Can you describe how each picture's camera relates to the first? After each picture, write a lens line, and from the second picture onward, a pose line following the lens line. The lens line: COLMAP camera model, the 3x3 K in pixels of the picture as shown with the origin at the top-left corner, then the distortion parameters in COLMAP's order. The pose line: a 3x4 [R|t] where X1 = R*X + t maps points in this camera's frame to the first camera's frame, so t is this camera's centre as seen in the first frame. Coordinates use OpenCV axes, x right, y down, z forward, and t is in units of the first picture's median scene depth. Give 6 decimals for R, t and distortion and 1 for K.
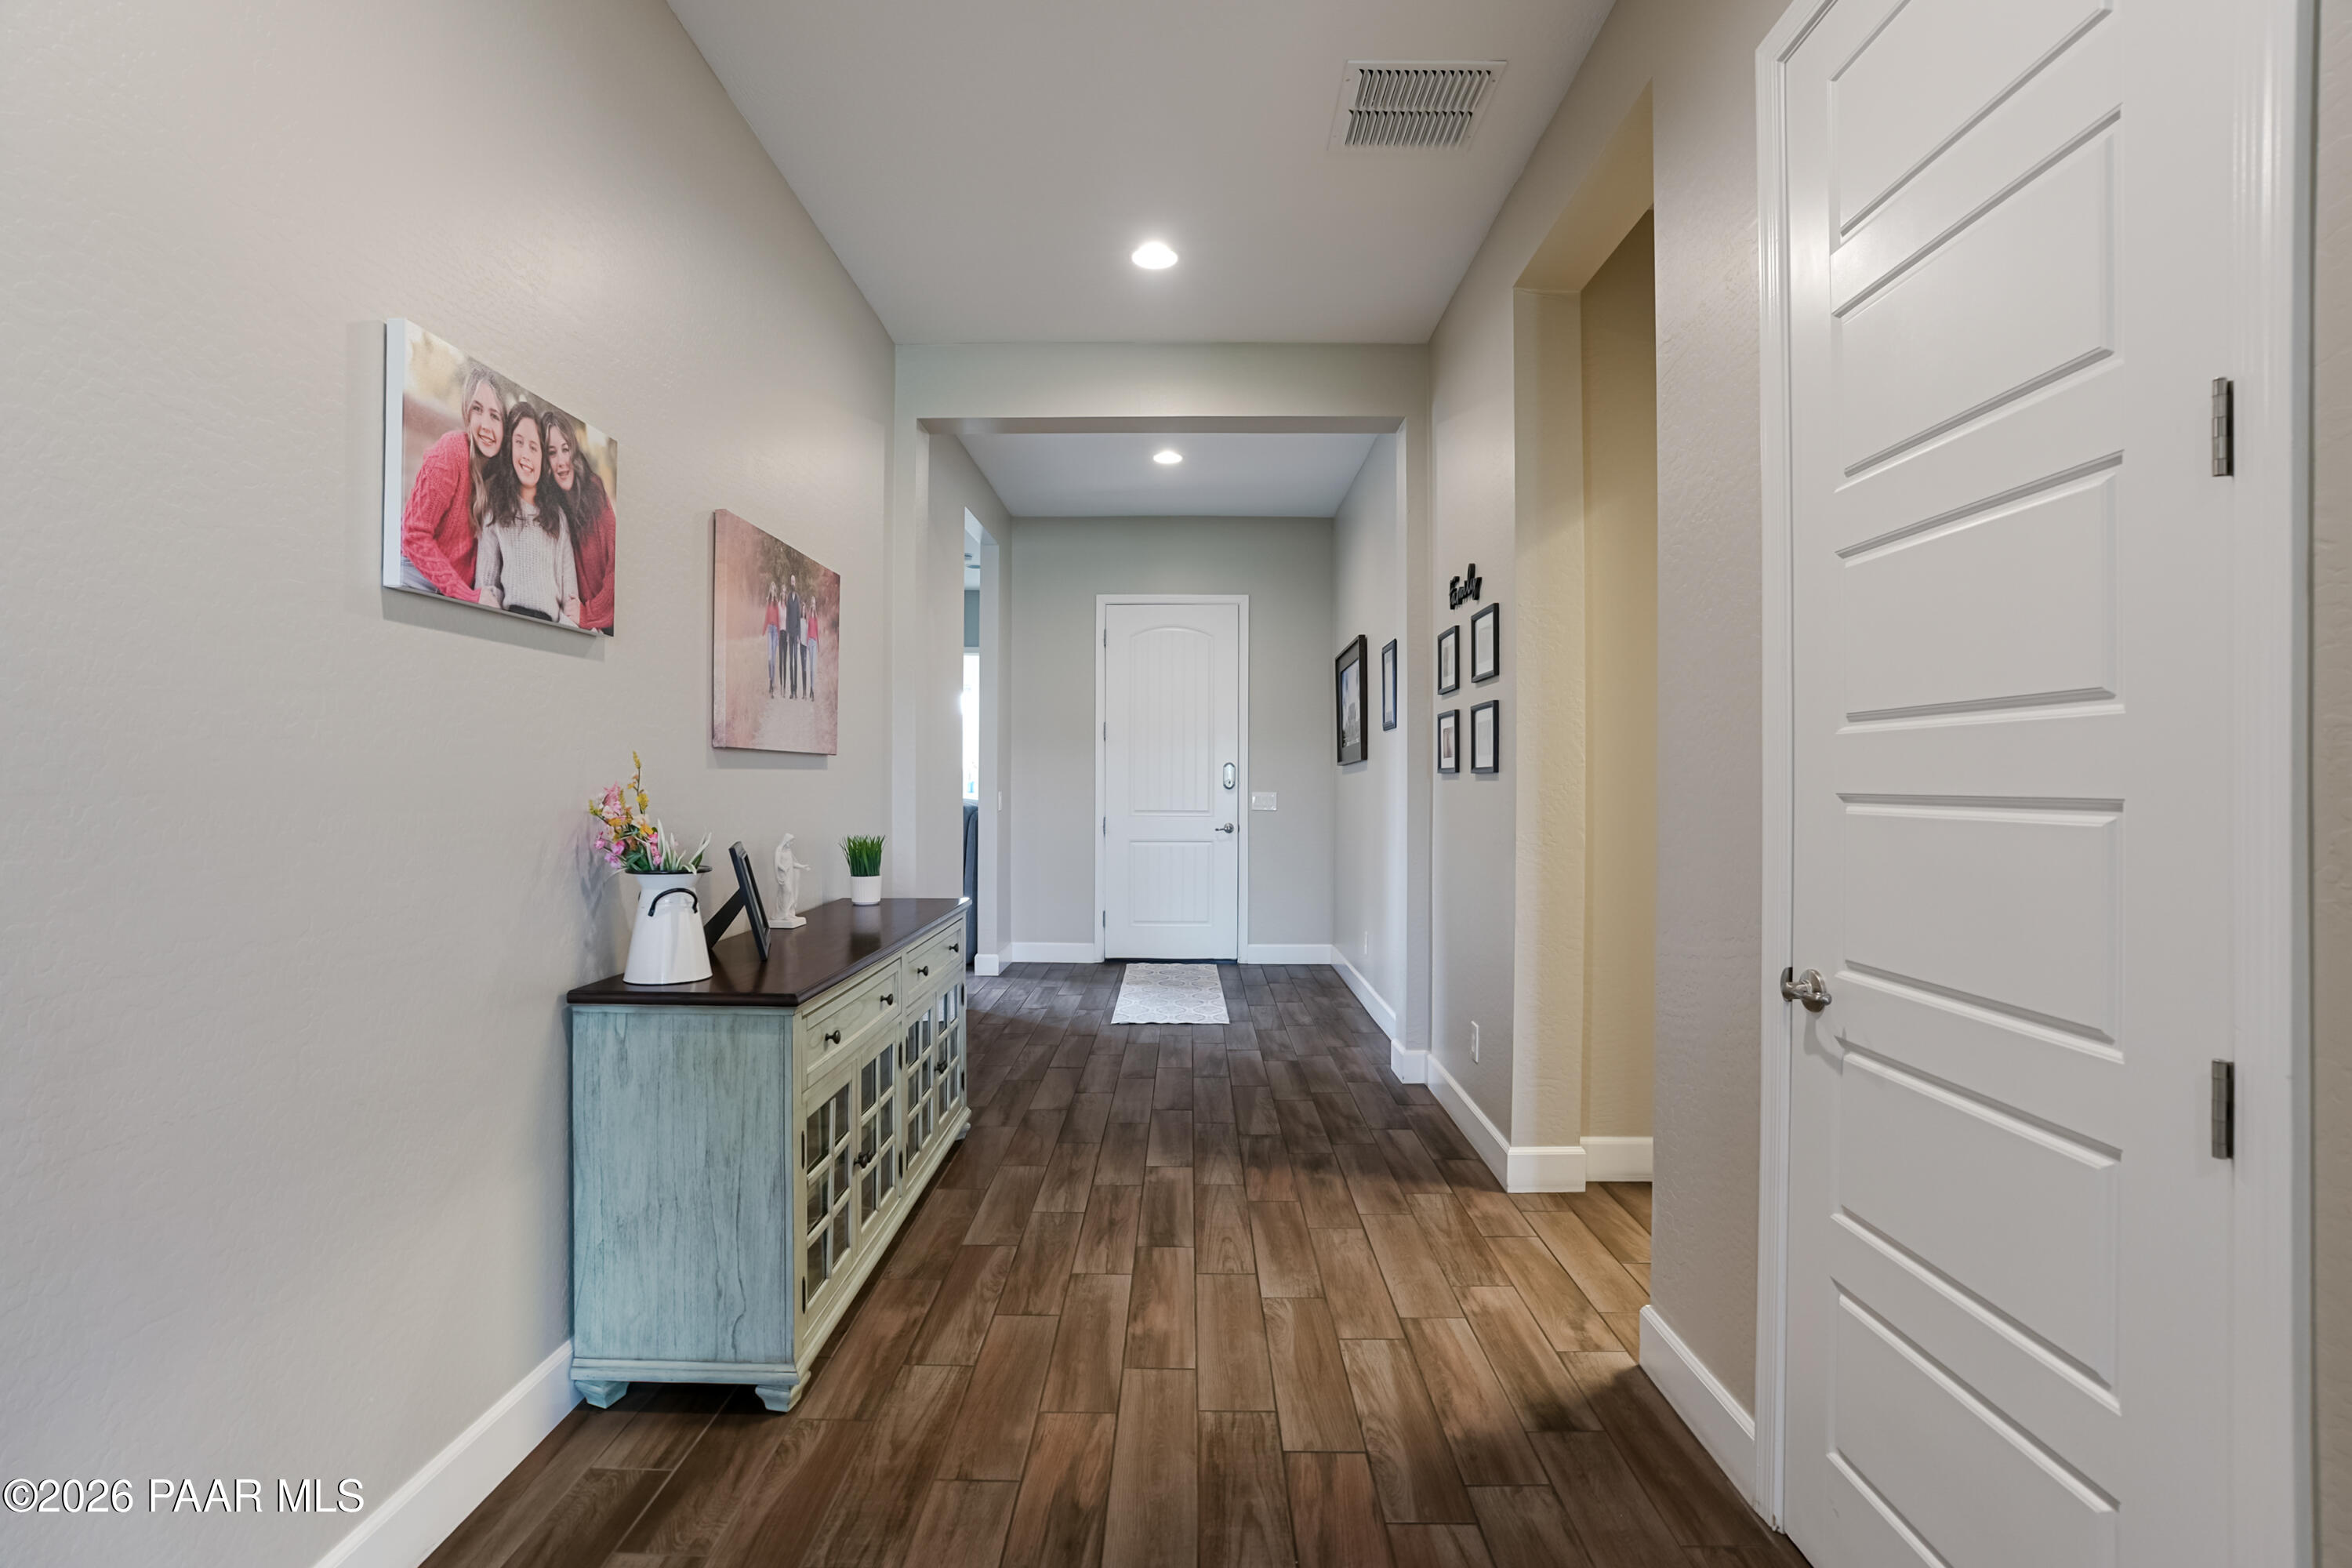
lens RADIAL K [[1090.7, 0, 1174.9], [0, 1090.7, 768.6], [0, 0, 1]] dist [-0.056799, 0.017437]
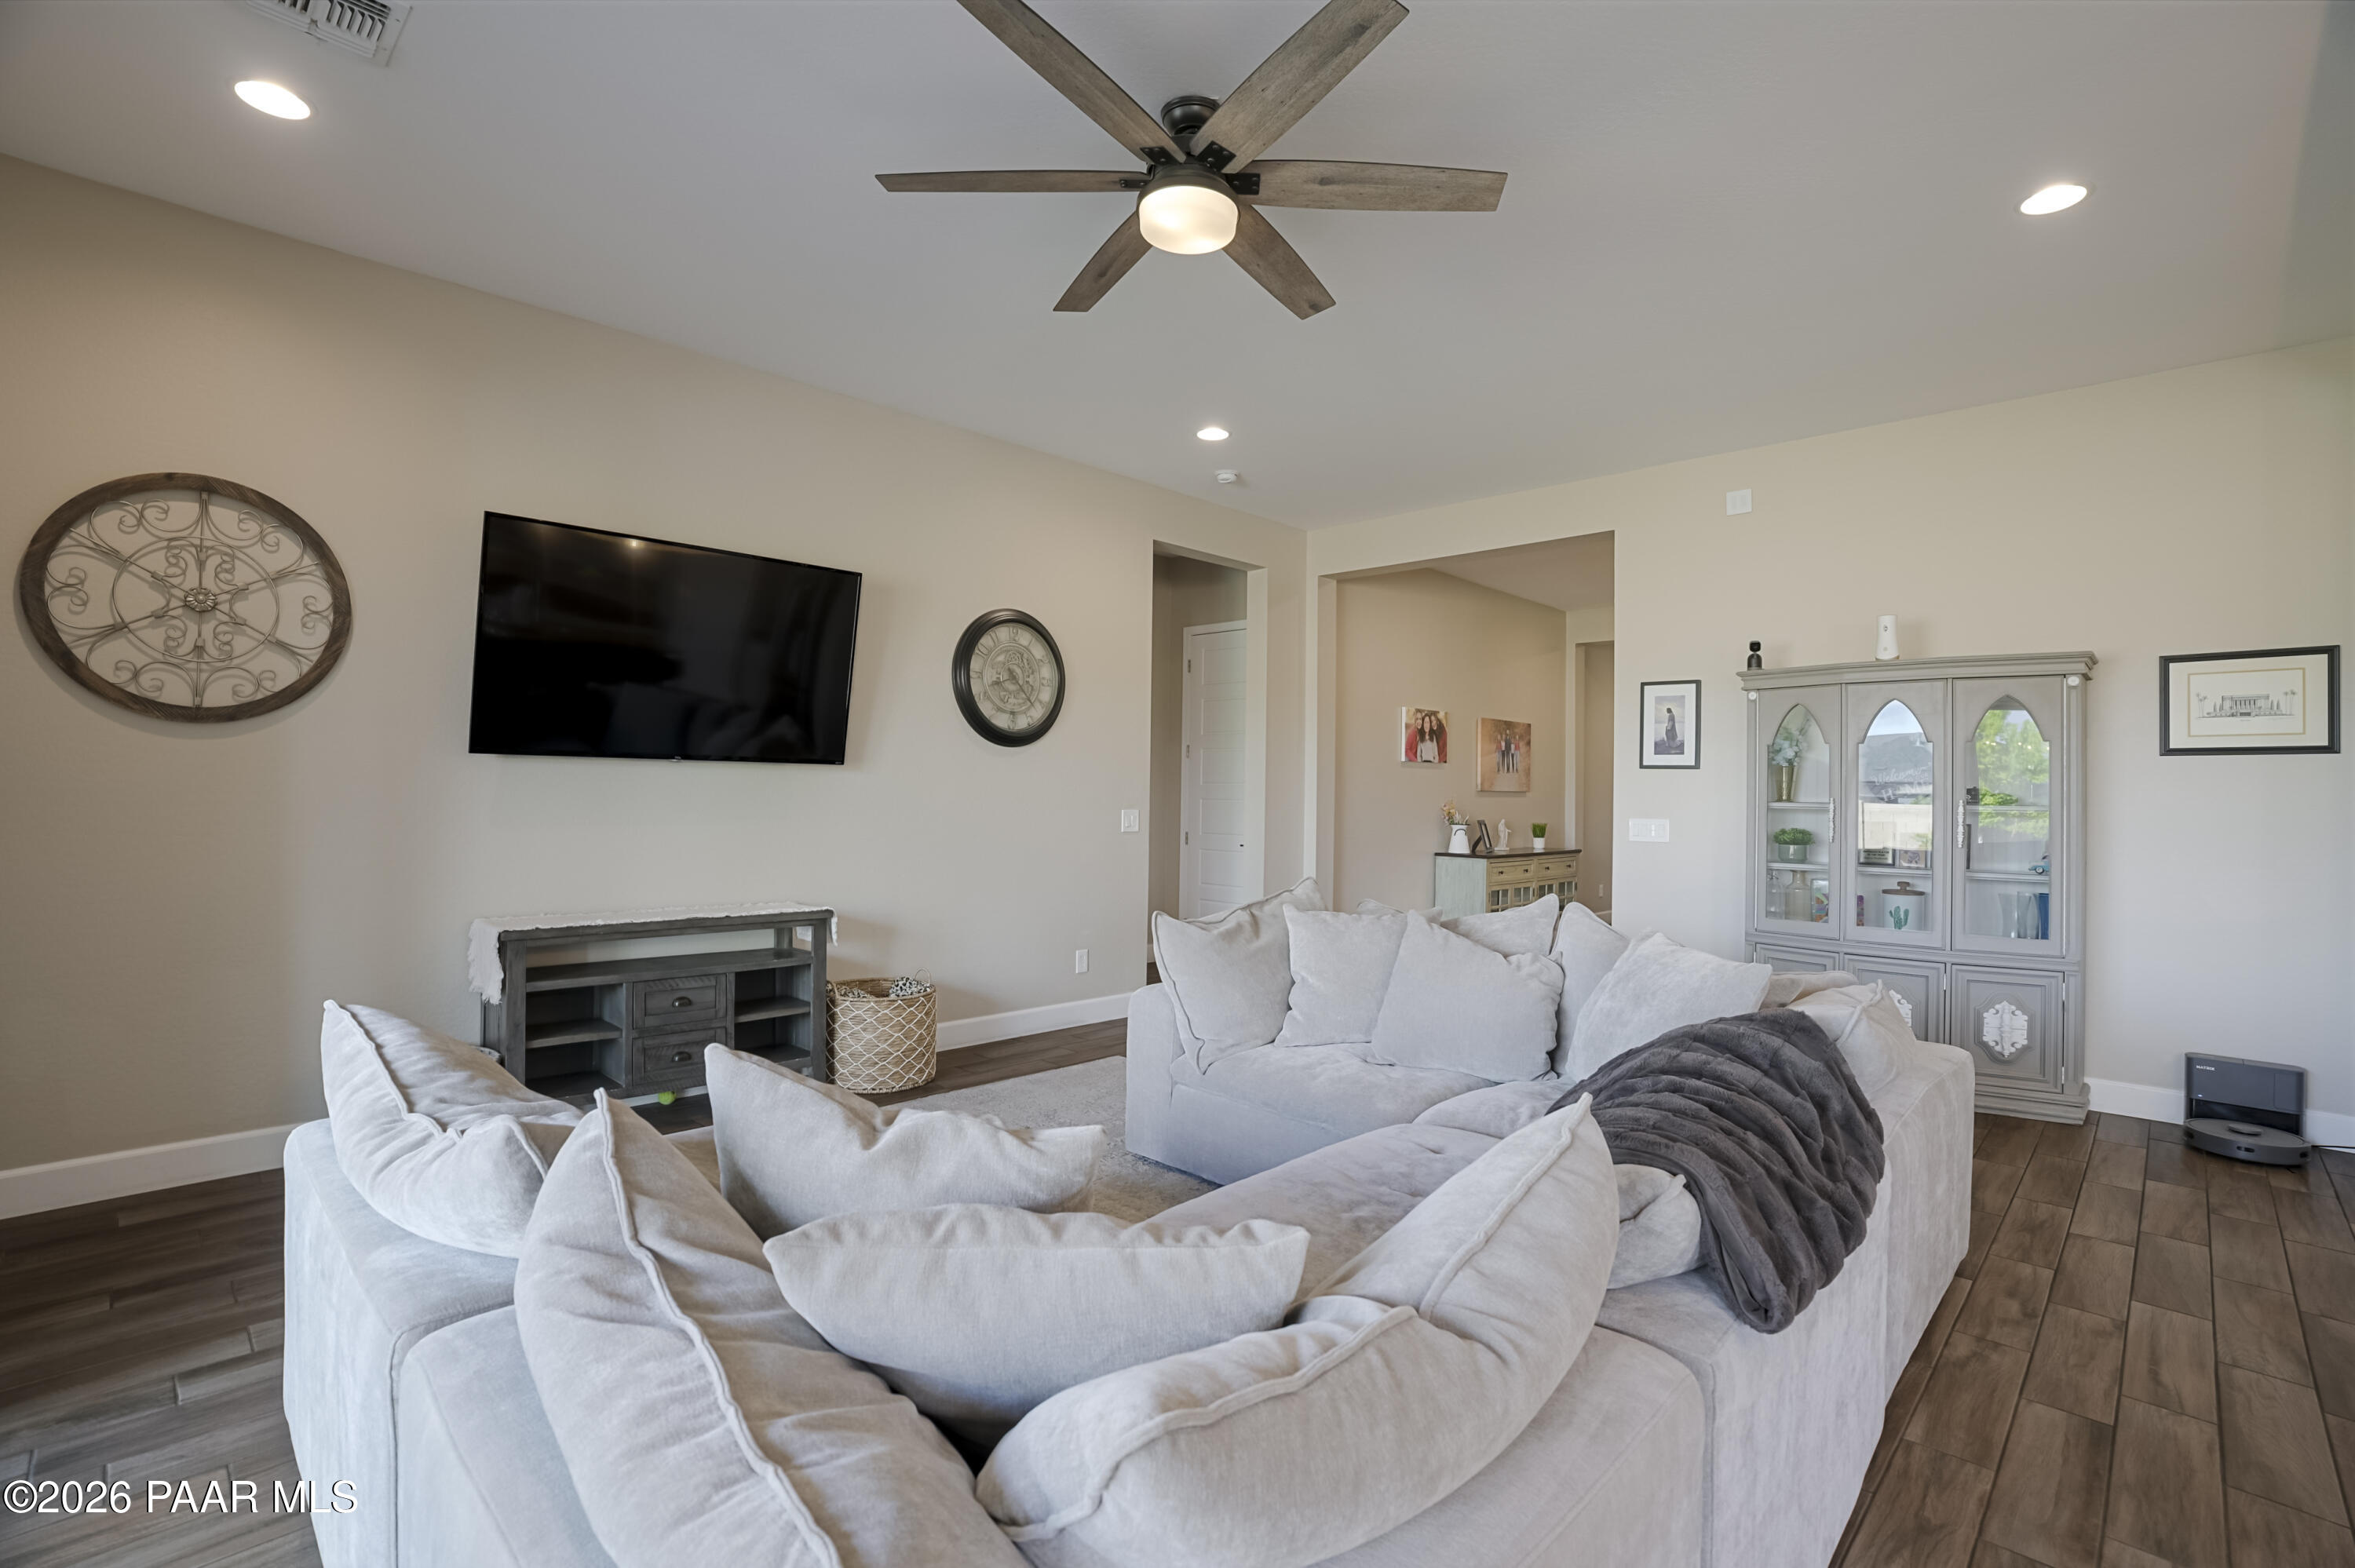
lens RADIAL K [[1091.9, 0, 1174.9], [0, 1091.9, 782.6], [0, 0, 1]] dist [-0.056799, 0.017437]
pose [[0.723566, -0.000623, -0.690255, 1.537619], [-0.004748, 0.999971, -0.005880, -0.026999], [0.690239, 0.007532, 0.723543, -2.619843]]
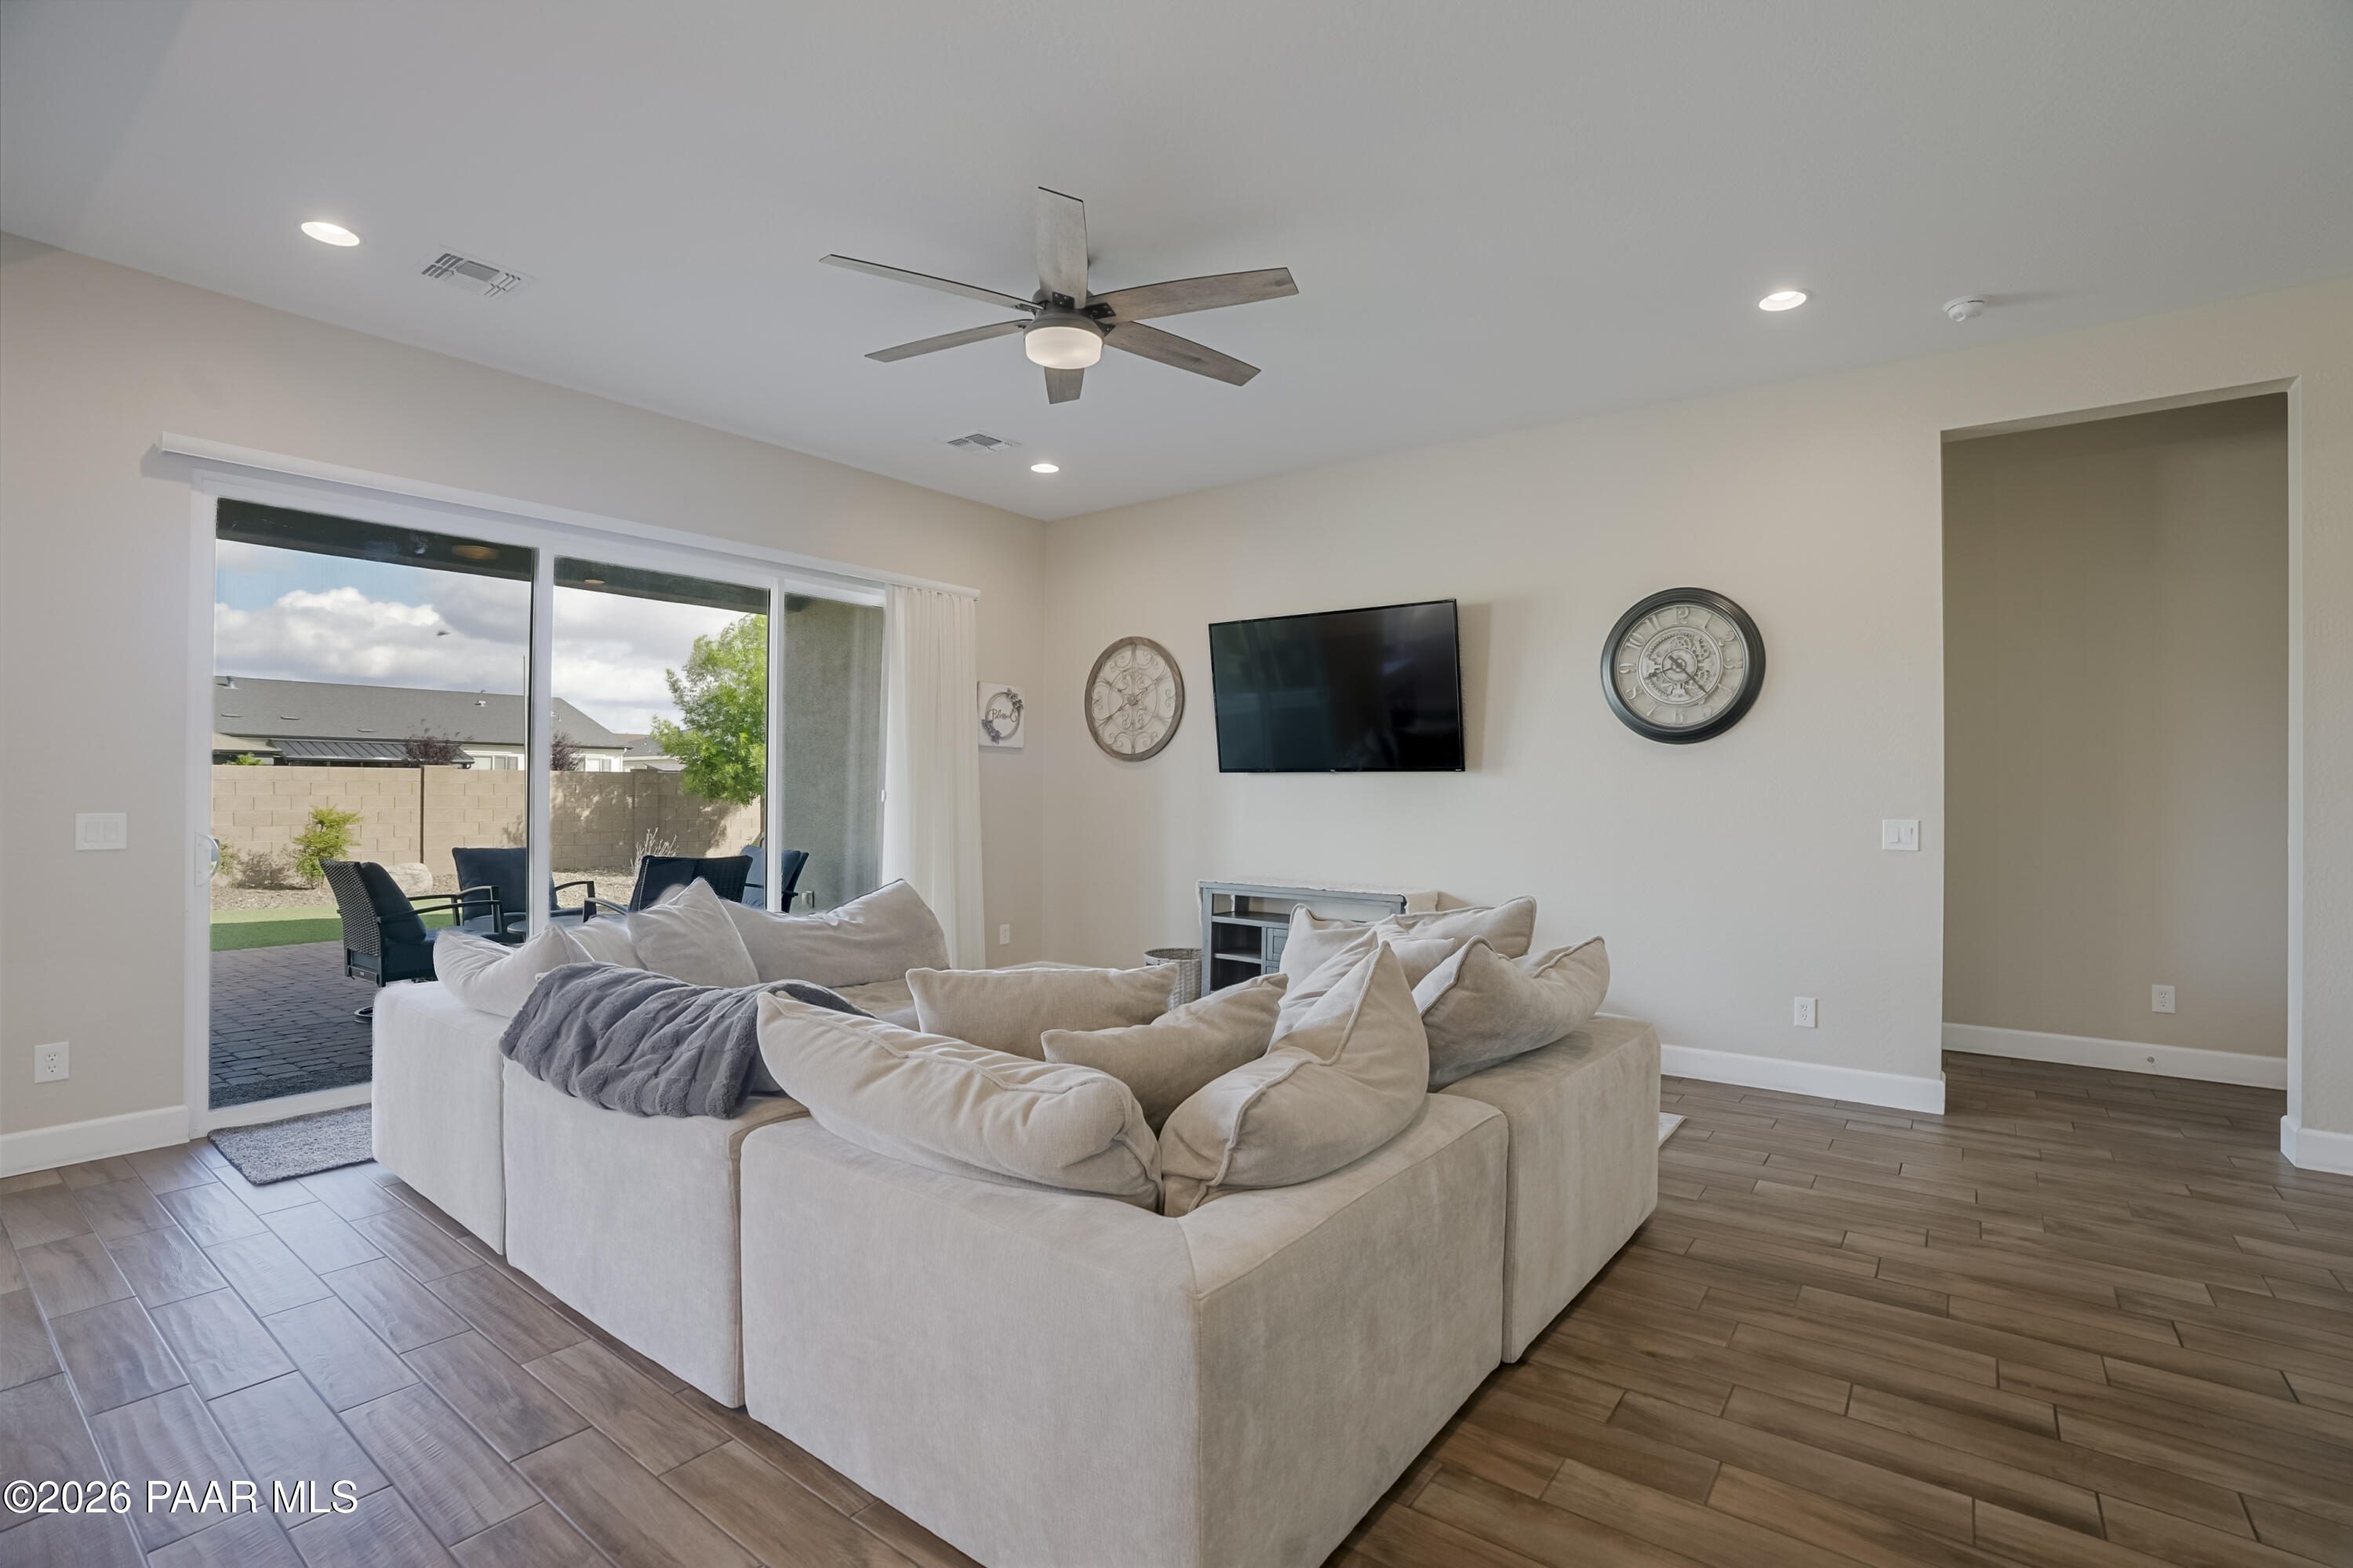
lens RADIAL K [[1091.2, 0, 1184.7], [0, 1091.2, 802.8], [0, 0, 1]] dist [-0.056799, 0.017437]
pose [[-0.589606, -0.001356, -0.807690, 1.898980], [-0.004332, 0.999990, 0.001483, -0.002302], [0.807679, 0.004373, -0.589606, -0.463375]]
